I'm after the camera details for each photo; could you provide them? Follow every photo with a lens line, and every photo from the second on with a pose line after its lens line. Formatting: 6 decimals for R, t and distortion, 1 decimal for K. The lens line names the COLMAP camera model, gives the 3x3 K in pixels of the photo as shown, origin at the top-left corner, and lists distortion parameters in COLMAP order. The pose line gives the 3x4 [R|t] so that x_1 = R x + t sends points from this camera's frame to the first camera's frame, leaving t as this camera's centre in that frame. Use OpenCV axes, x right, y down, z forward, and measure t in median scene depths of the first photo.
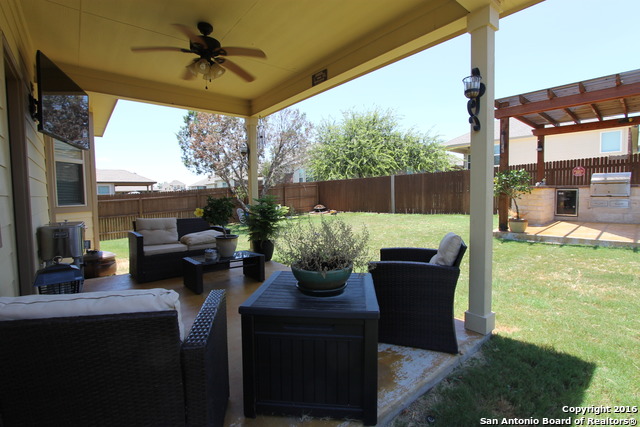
lens RADIAL K [[298.5, 0, 323.4], [0, 298.5, 208.5], [0, 0, 1]] dist [-0.017951, 0.001109]
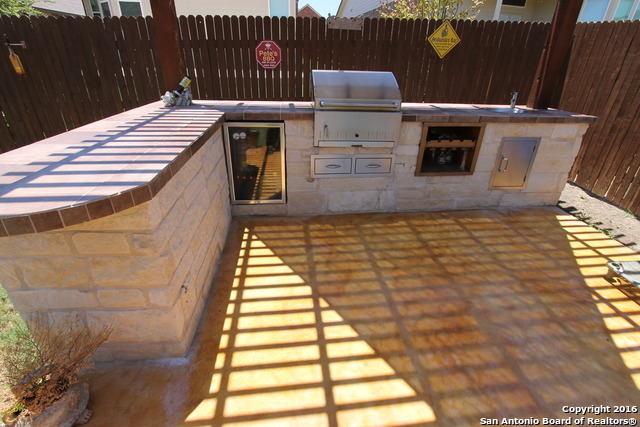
lens RADIAL K [[298.5, 0, 323.4], [0, 298.5, 208.5], [0, 0, 1]] dist [-0.017951, 0.001109]
pose [[0.581858, -0.334785, 0.741189, 0.574085], [0.007178, 0.913424, 0.406947, -0.102553], [-0.813259, -0.231465, 0.533885, 0.712883]]
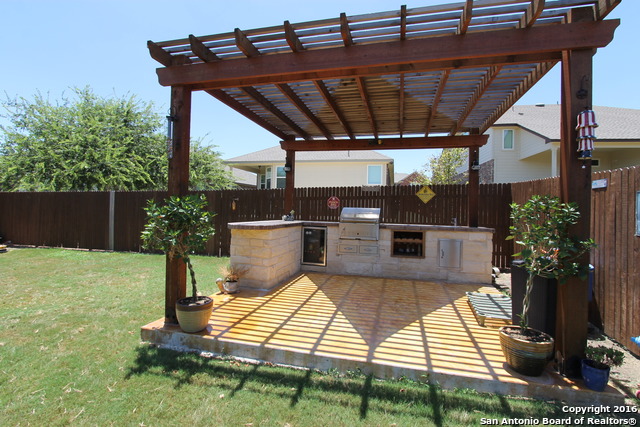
lens RADIAL K [[298.5, 0, 323.4], [0, 298.5, 208.5], [0, 0, 1]] dist [-0.017951, 0.001109]
pose [[0.835730, 0.043616, 0.547405, 0.419541], [-0.009990, 0.997883, -0.064257, -0.060563], [-0.549049, 0.048233, 0.834397, 0.361663]]
